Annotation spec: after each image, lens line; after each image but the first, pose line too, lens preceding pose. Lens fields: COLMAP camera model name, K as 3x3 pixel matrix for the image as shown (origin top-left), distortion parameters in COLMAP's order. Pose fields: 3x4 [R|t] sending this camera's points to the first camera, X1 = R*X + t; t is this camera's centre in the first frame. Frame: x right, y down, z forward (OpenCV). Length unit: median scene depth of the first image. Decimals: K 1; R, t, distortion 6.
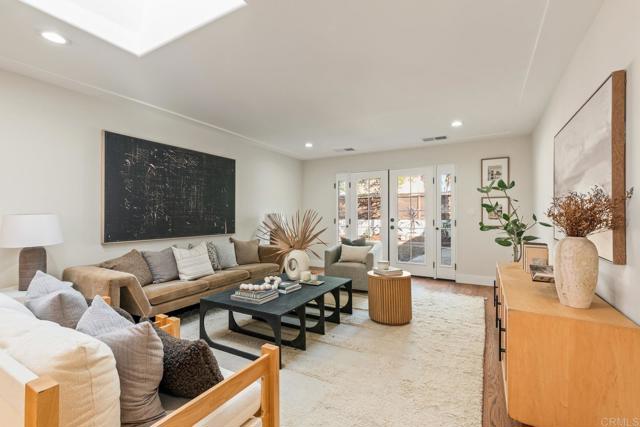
lens RADIAL K [[288.0, 0, 320.9], [0, 288.0, 214.1], [0, 0, 1]] dist [0.013306, -0.000168]
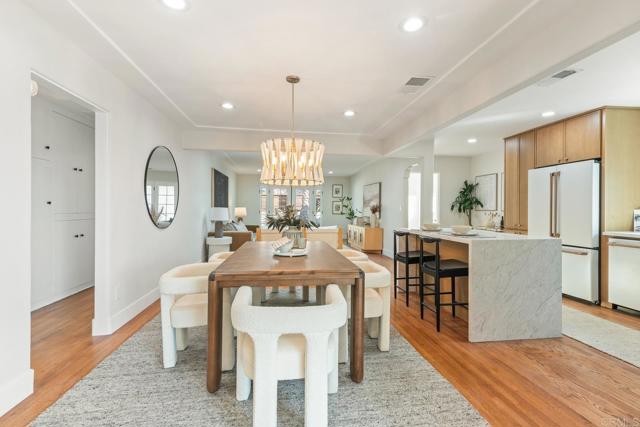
lens RADIAL K [[288.0, 0, 320.9], [0, 288.0, 214.1], [0, 0, 1]] dist [0.013306, -0.000168]
pose [[0.788038, -0.006448, 0.615593, -2.902018], [-0.008808, 0.999725, 0.021747, -0.012349], [-0.615563, -0.022559, 0.787764, -2.349749]]
